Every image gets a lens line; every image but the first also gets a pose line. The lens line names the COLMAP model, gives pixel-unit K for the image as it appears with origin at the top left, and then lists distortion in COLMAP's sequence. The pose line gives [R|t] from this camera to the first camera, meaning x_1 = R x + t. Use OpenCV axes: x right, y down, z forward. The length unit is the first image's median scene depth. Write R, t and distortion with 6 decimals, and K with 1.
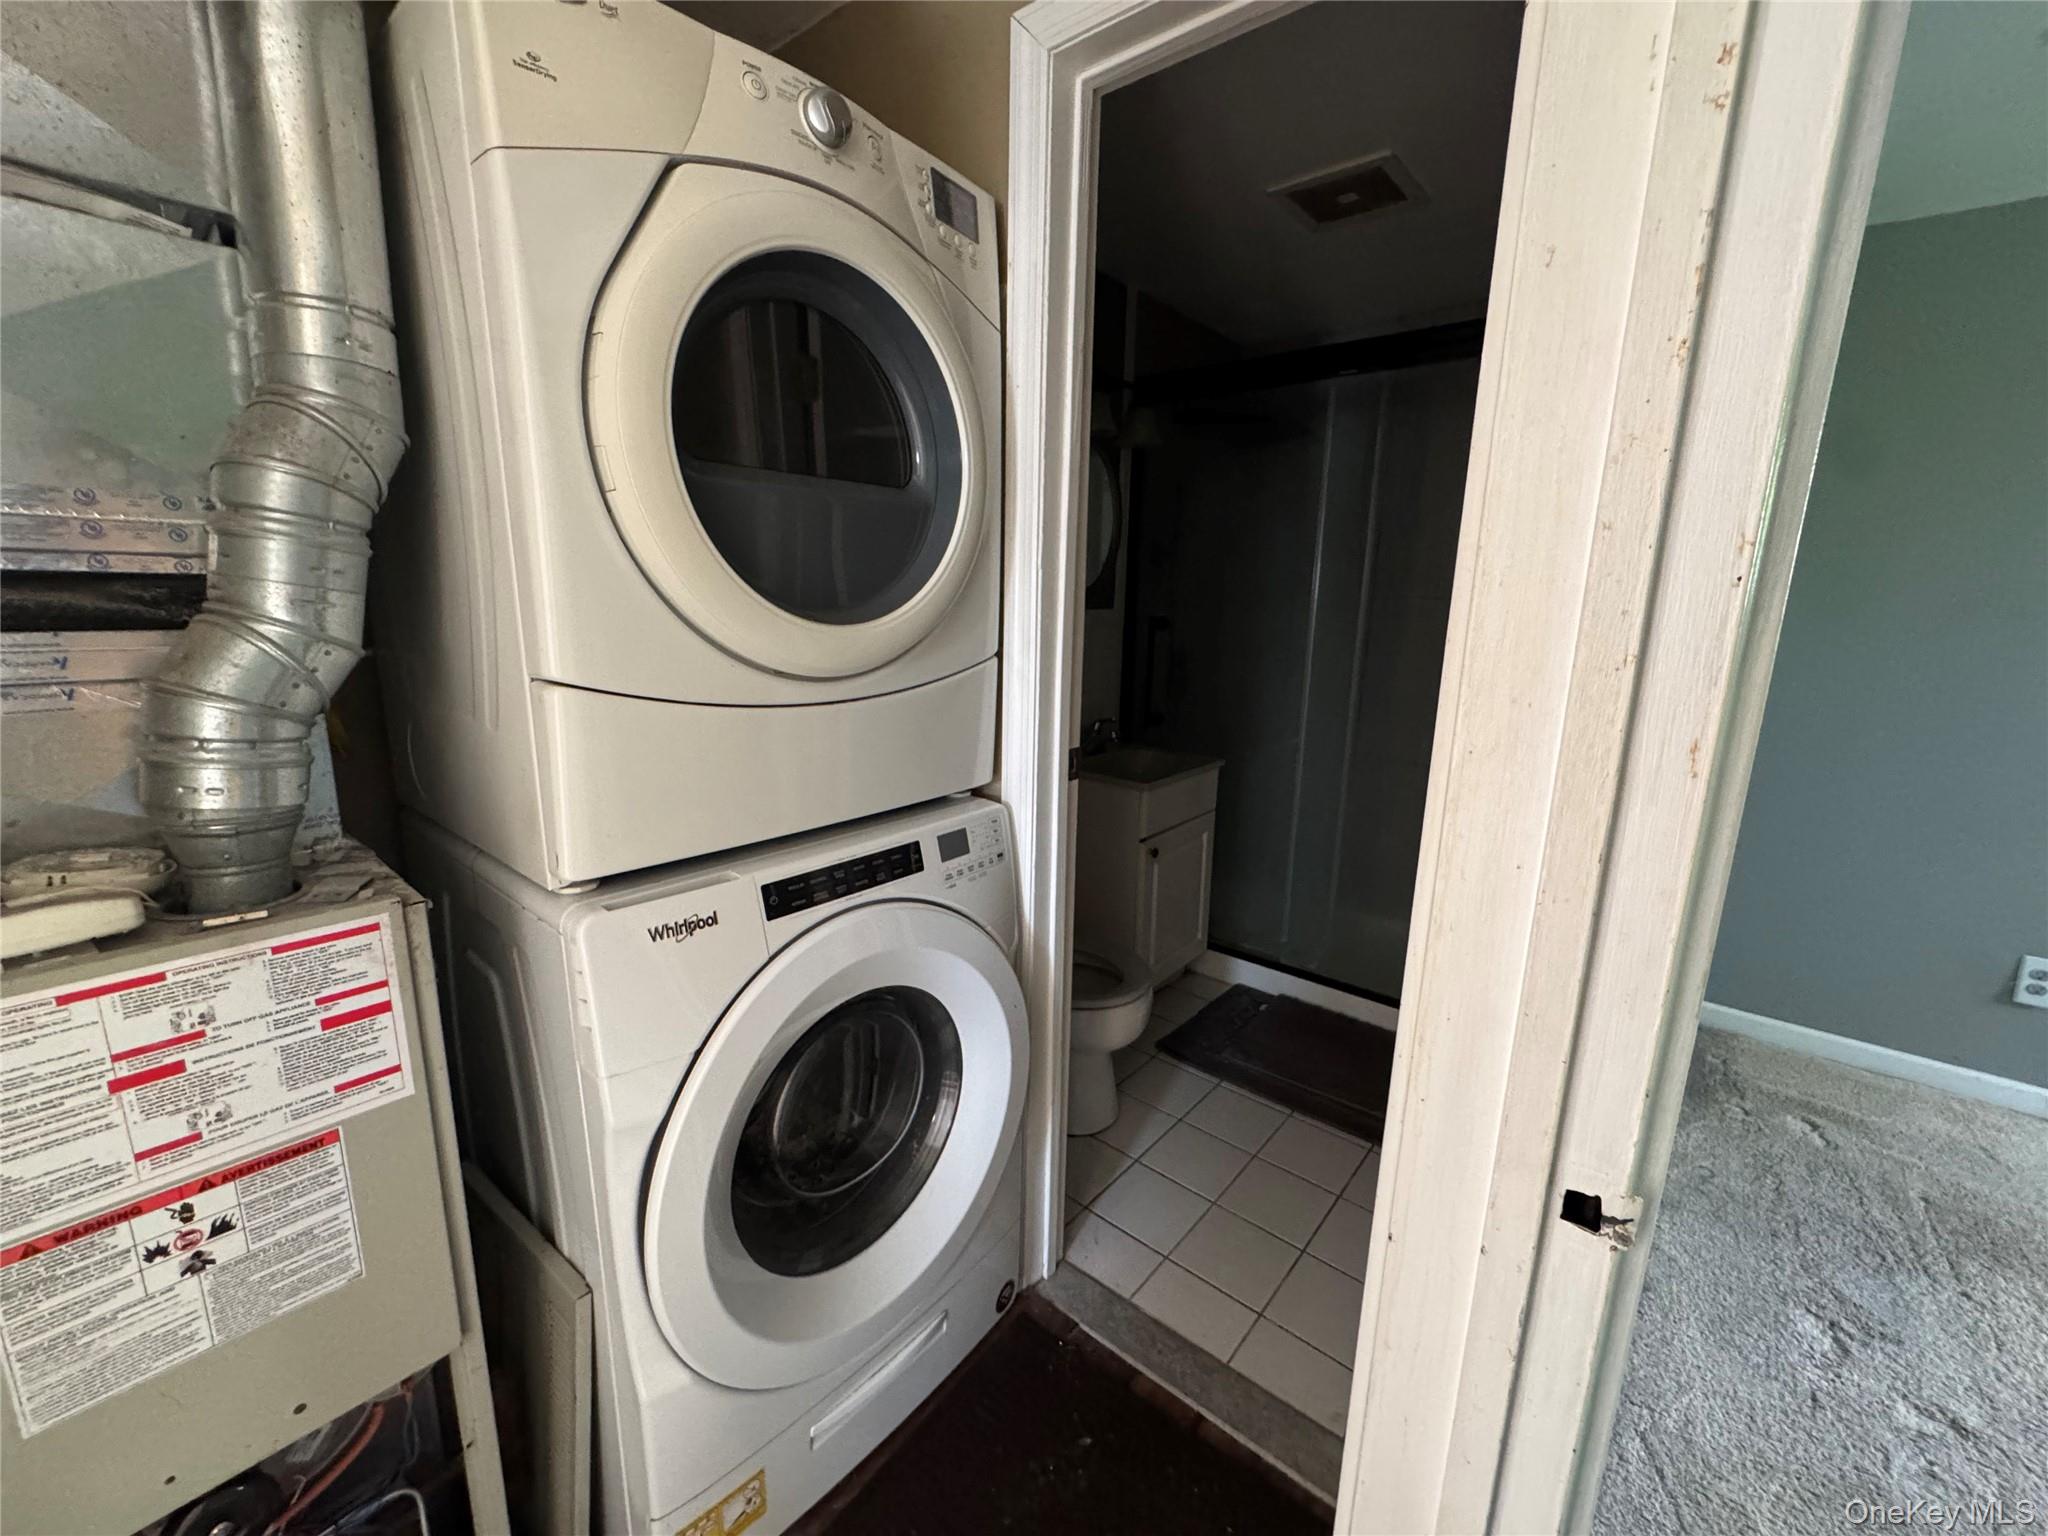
lens RADIAL K [[819.9, 0, 1024.6], [0, 819.9, 763.9], [0, 0, 1]] dist [-0.003860, 0.000661]
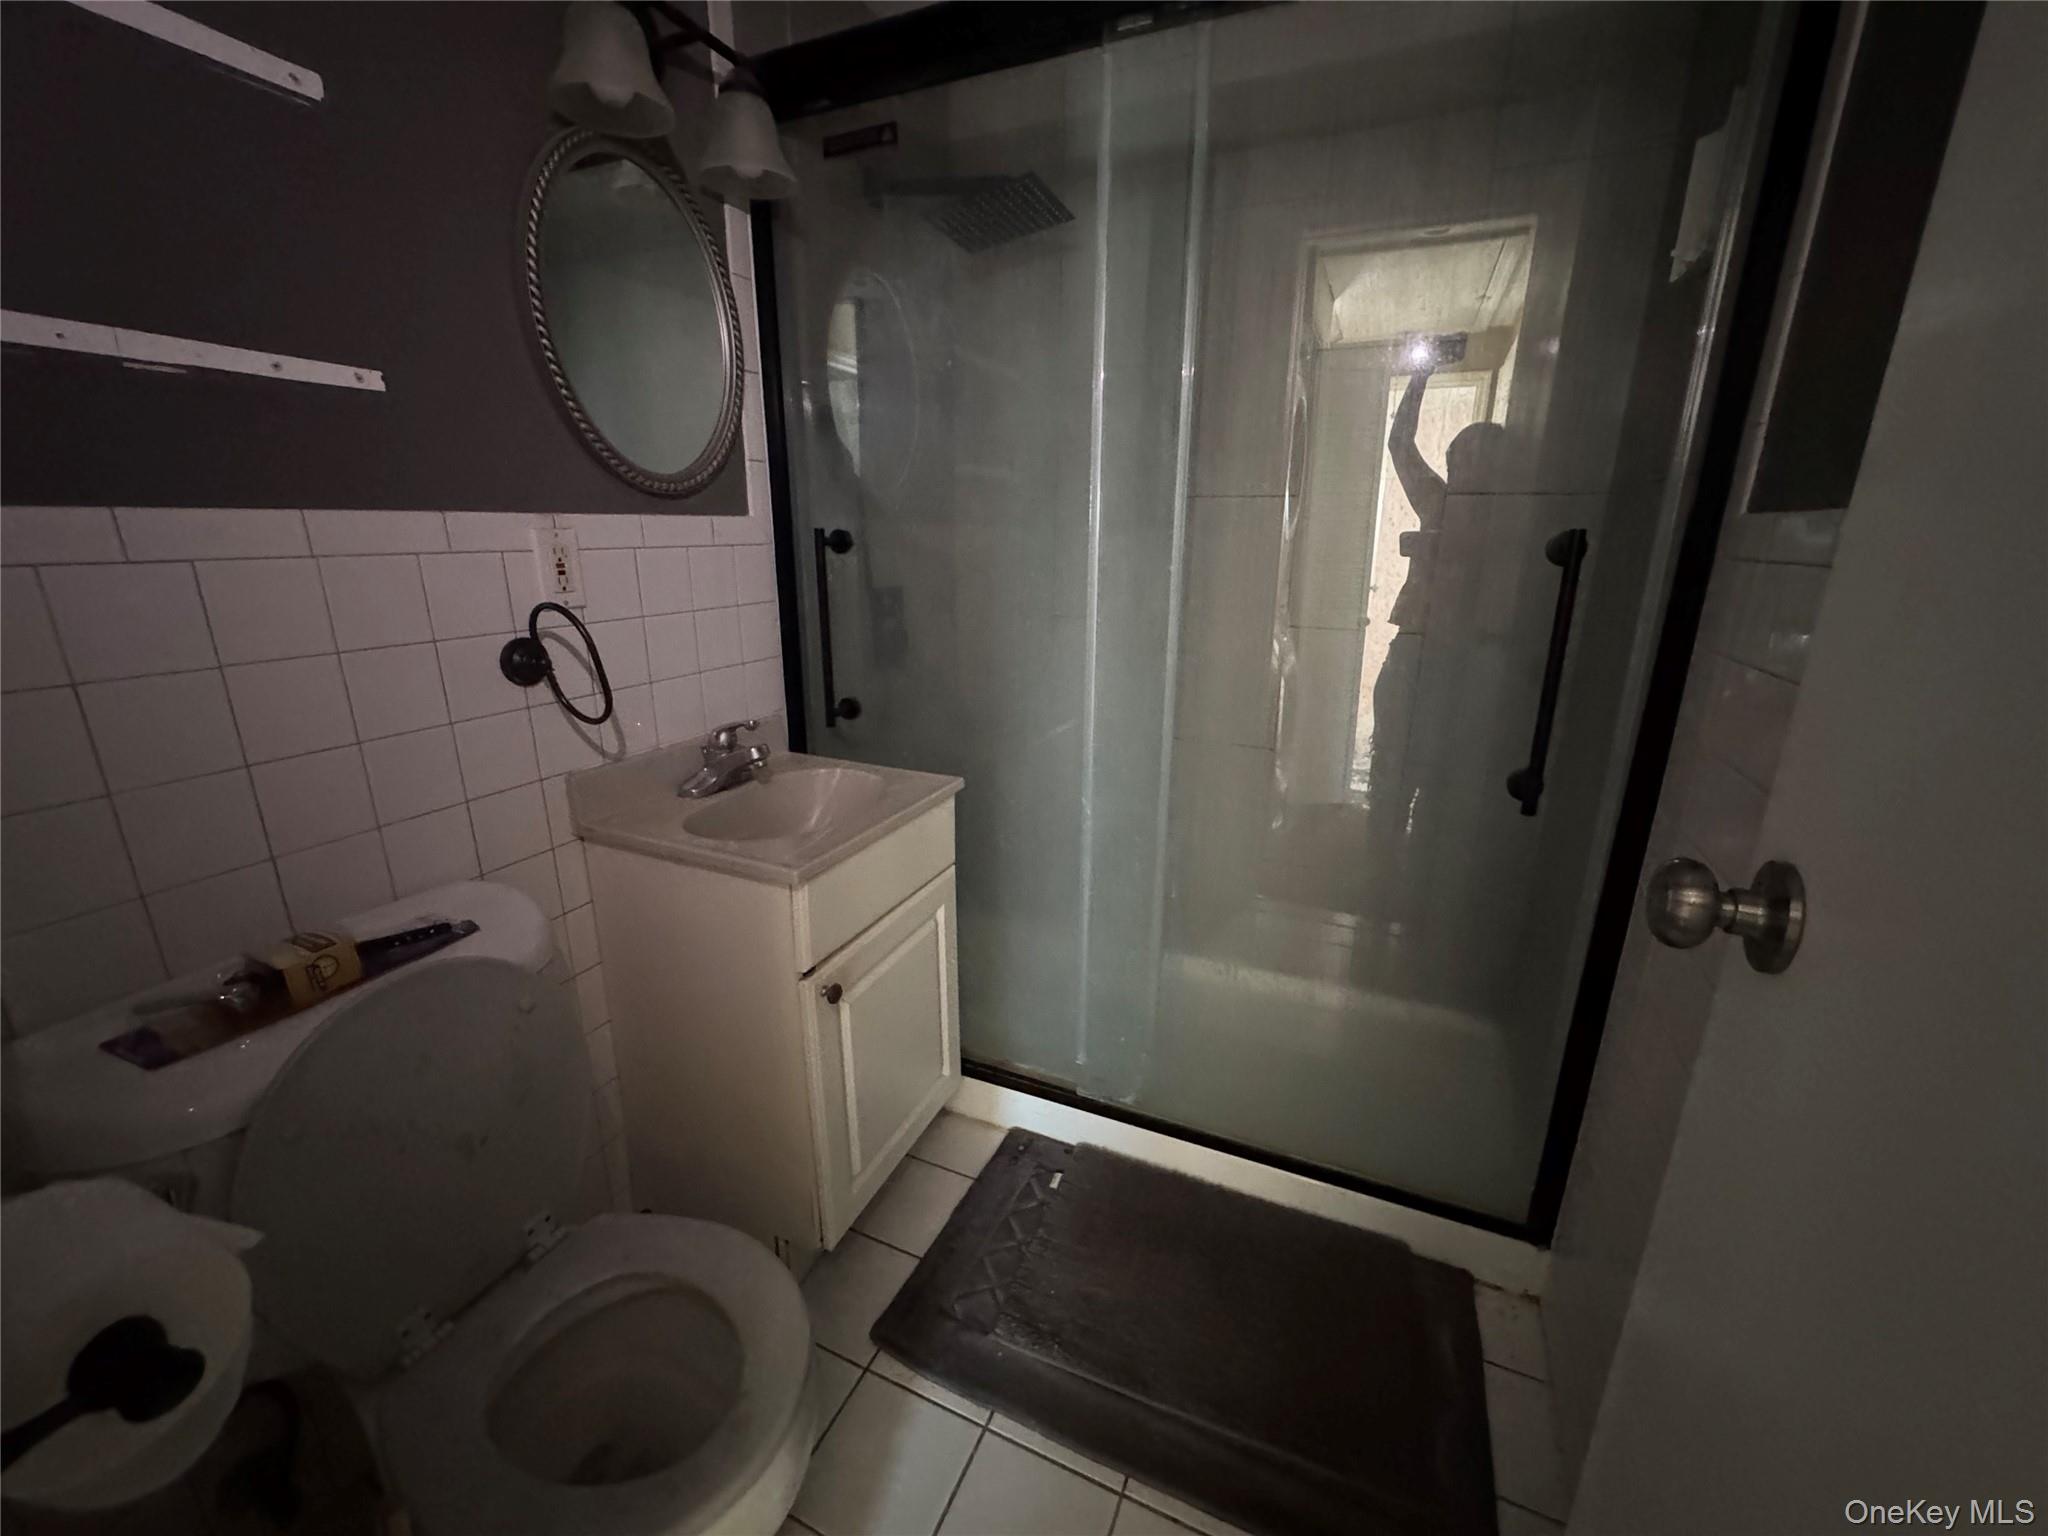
lens RADIAL K [[819.9, 0, 1032.8], [0, 819.9, 766.9], [0, 0, 1]] dist [-0.003860, 0.000661]
pose [[0.961067, -0.093380, 0.260060, 0.085864], [0.071847, 0.993244, 0.091130, -0.037362], [-0.266813, -0.068897, 0.961283, 0.261745]]
